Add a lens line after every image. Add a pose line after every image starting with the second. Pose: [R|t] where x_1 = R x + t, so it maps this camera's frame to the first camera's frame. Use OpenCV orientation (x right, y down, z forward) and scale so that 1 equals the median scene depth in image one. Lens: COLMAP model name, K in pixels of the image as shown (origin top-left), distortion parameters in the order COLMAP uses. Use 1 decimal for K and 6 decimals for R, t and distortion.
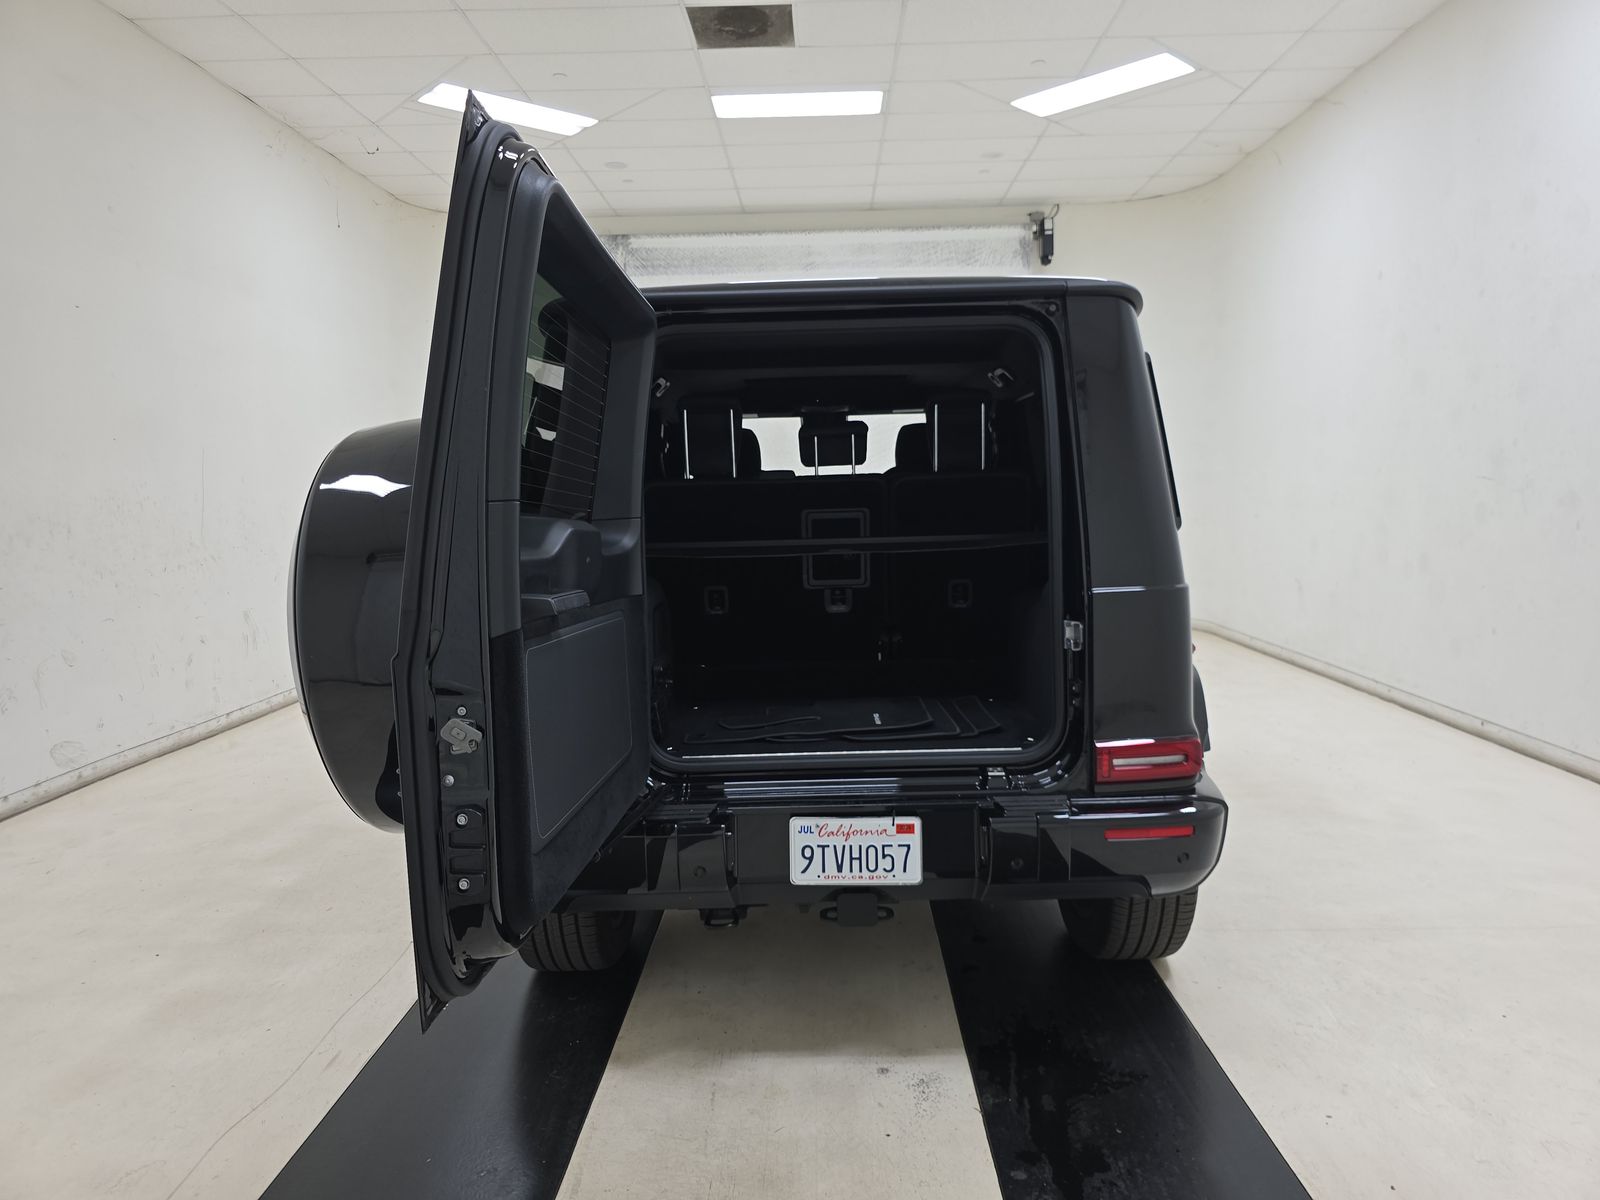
lens RADIAL K [[1083.3, 0, 800.0], [0, 1083.3, 600.0], [0, 0, 1]] dist [0.038541, -0.036440]
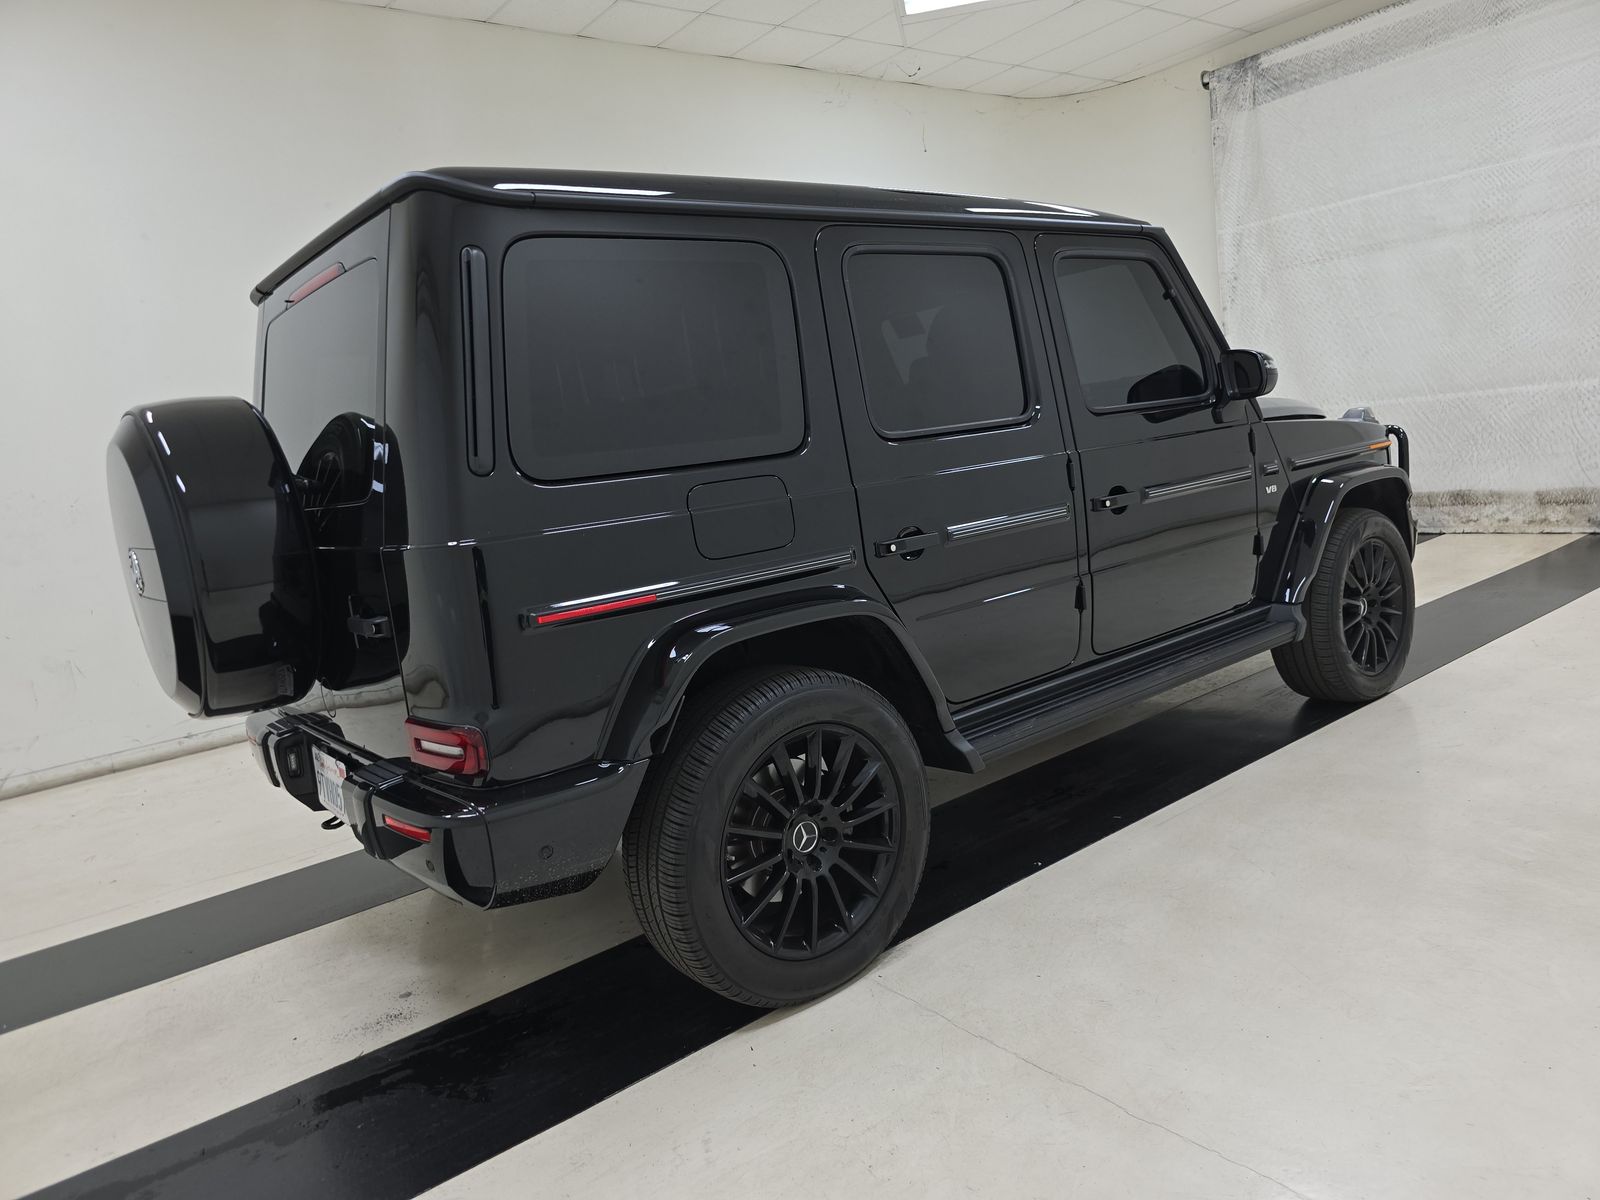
lens RADIAL K [[1078.8, 0, 802.5], [0, 1078.8, 596.9], [0, 0, 1]] dist [0.049755, -0.047566]
pose [[0.631880, 0.058549, -0.772851, 0.854008], [0.021678, 0.995418, 0.093134, -0.026410], [0.774763, -0.075603, 0.627716, 0.522684]]
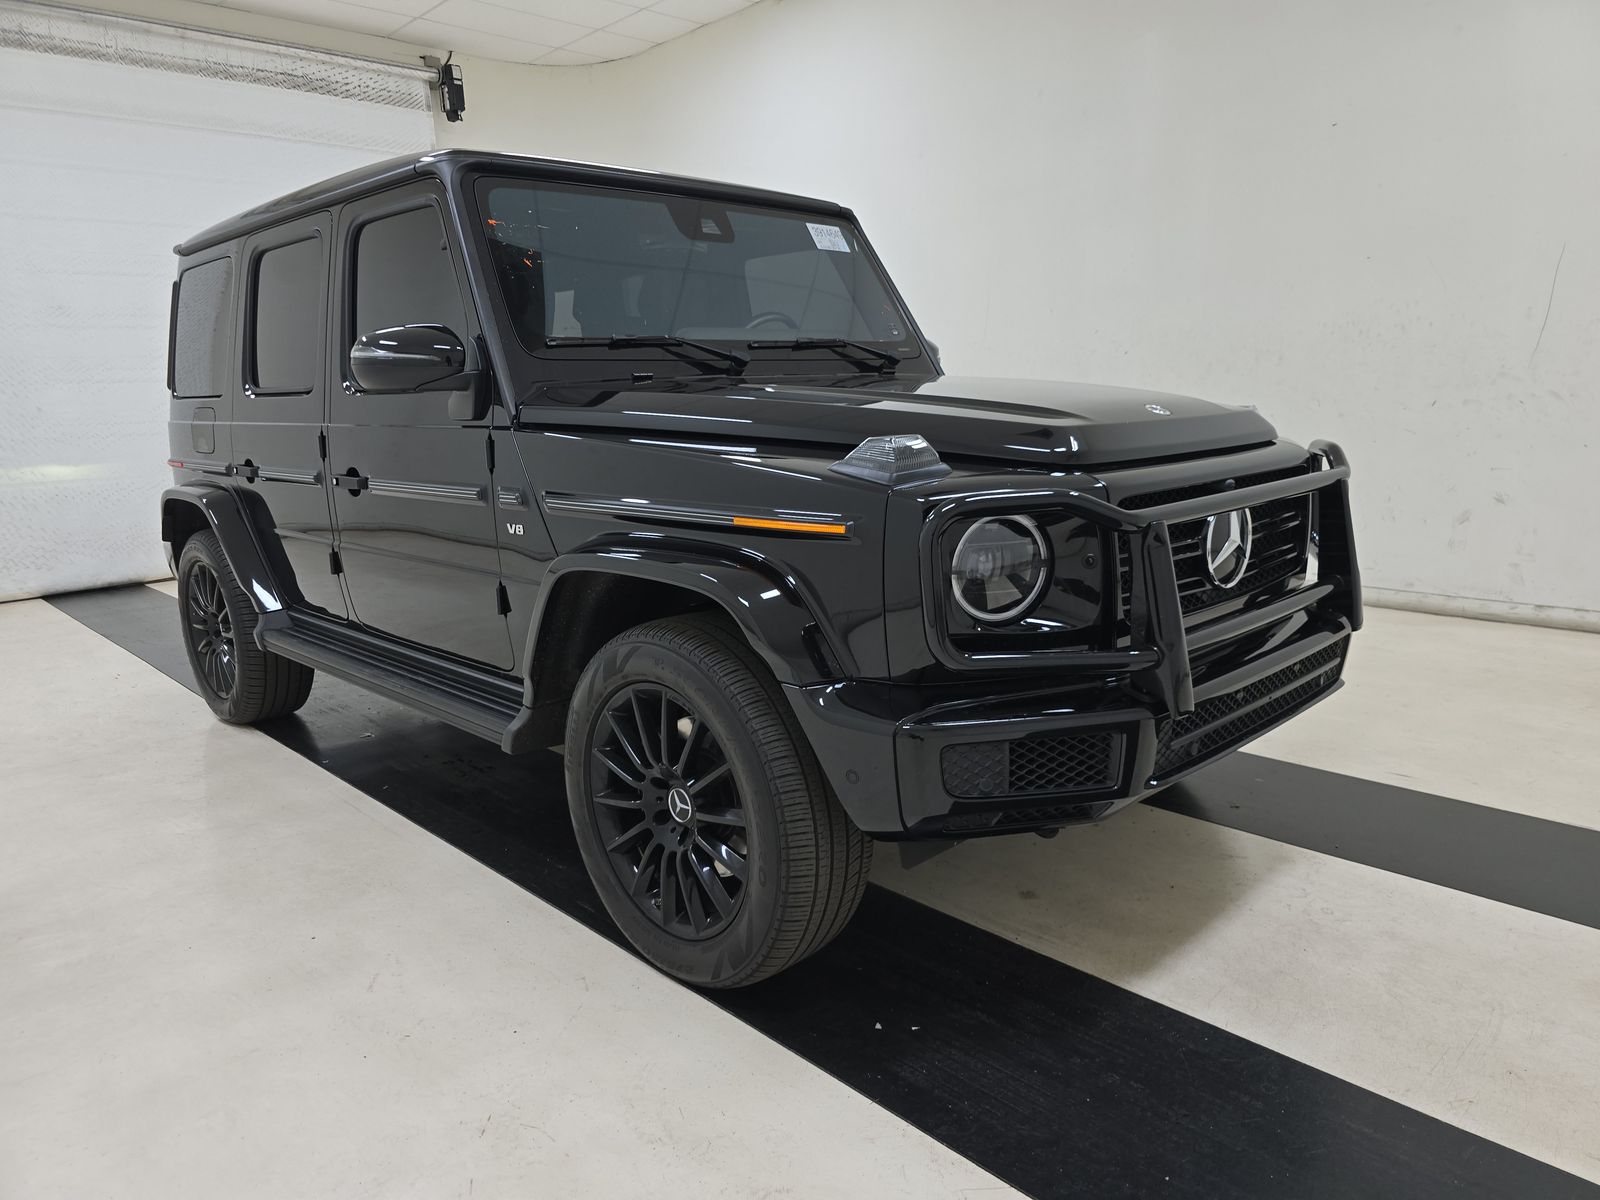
lens RADIAL K [[1078.8, 0, 802.5], [0, 1078.8, 596.9], [0, 0, 1]] dist [0.049755, -0.047566]
pose [[-0.694378, 0.176565, -0.697613, 0.701571], [-0.029986, 0.961490, 0.273199, -0.182570], [0.718985, 0.210622, -0.662343, 2.245591]]
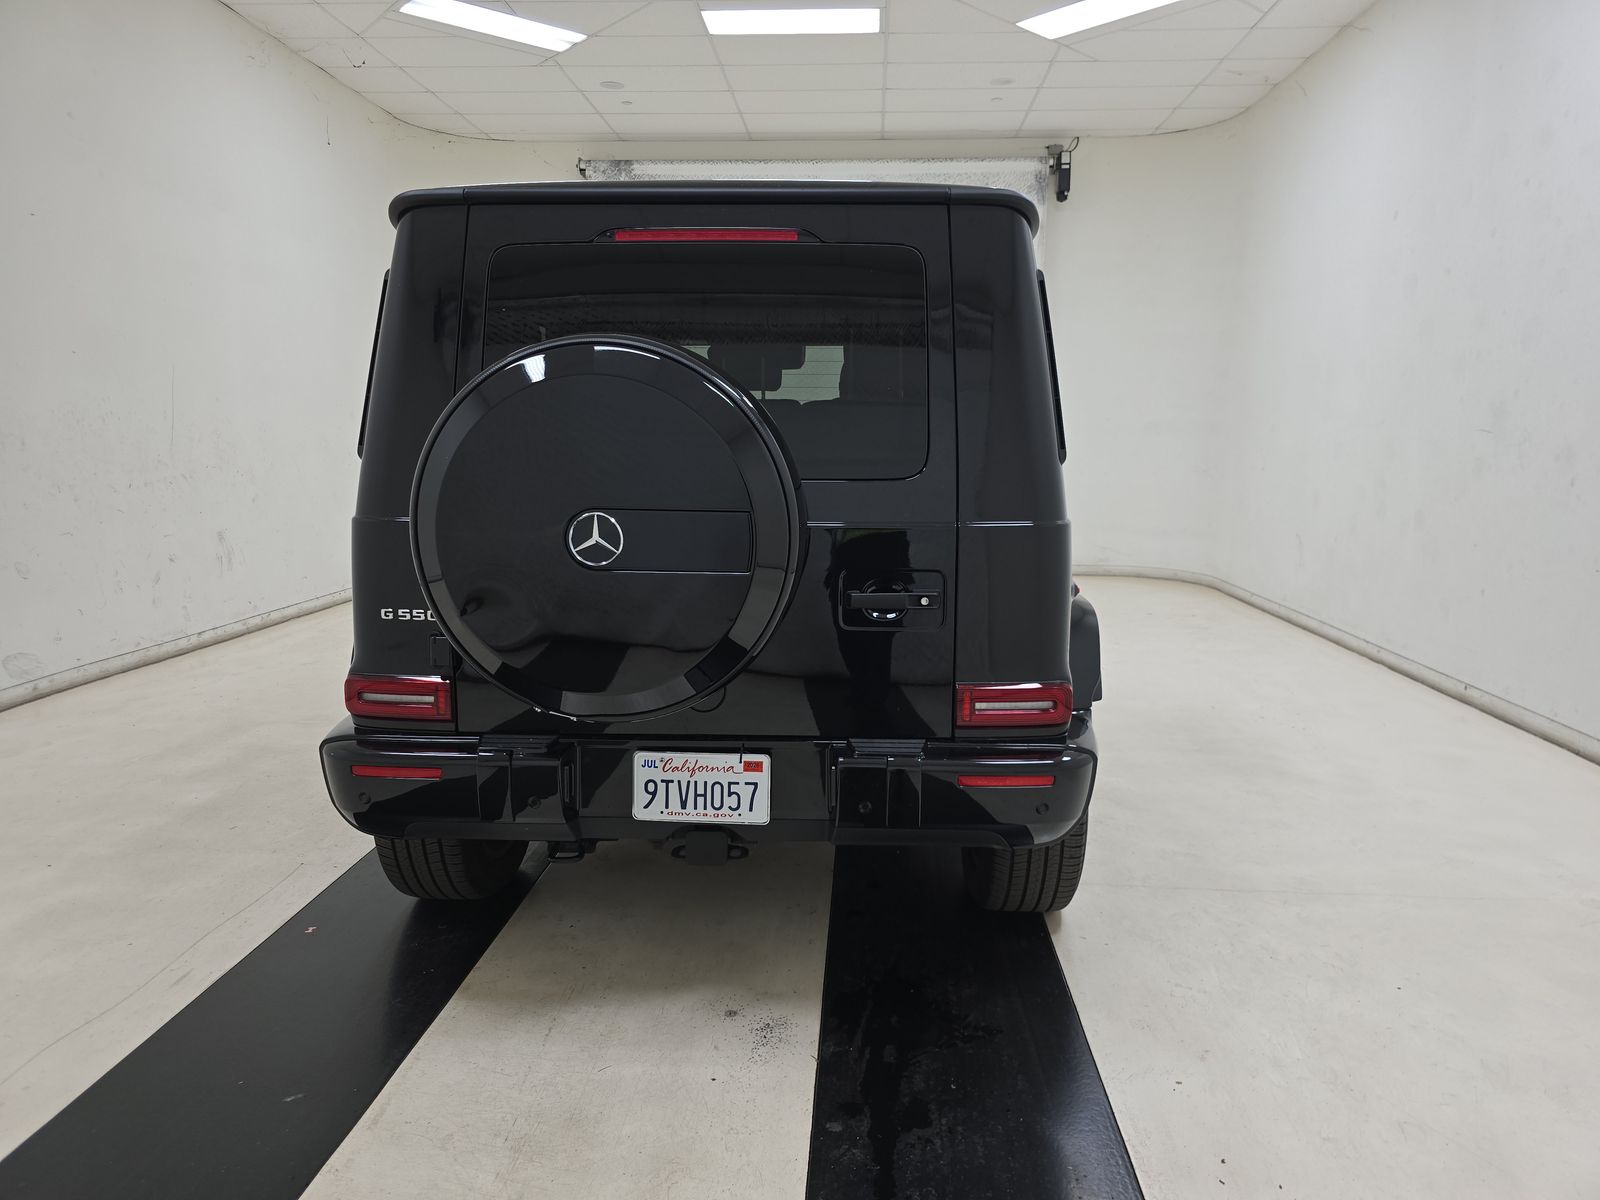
lens RADIAL K [[1078.8, 0, 802.5], [0, 1078.8, 596.9], [0, 0, 1]] dist [0.049755, -0.047566]
pose [[0.998819, 0.033933, -0.034765, 0.125204], [-0.032267, 0.998354, 0.047414, 0.011158], [0.036316, -0.046237, 0.998270, 0.043217]]
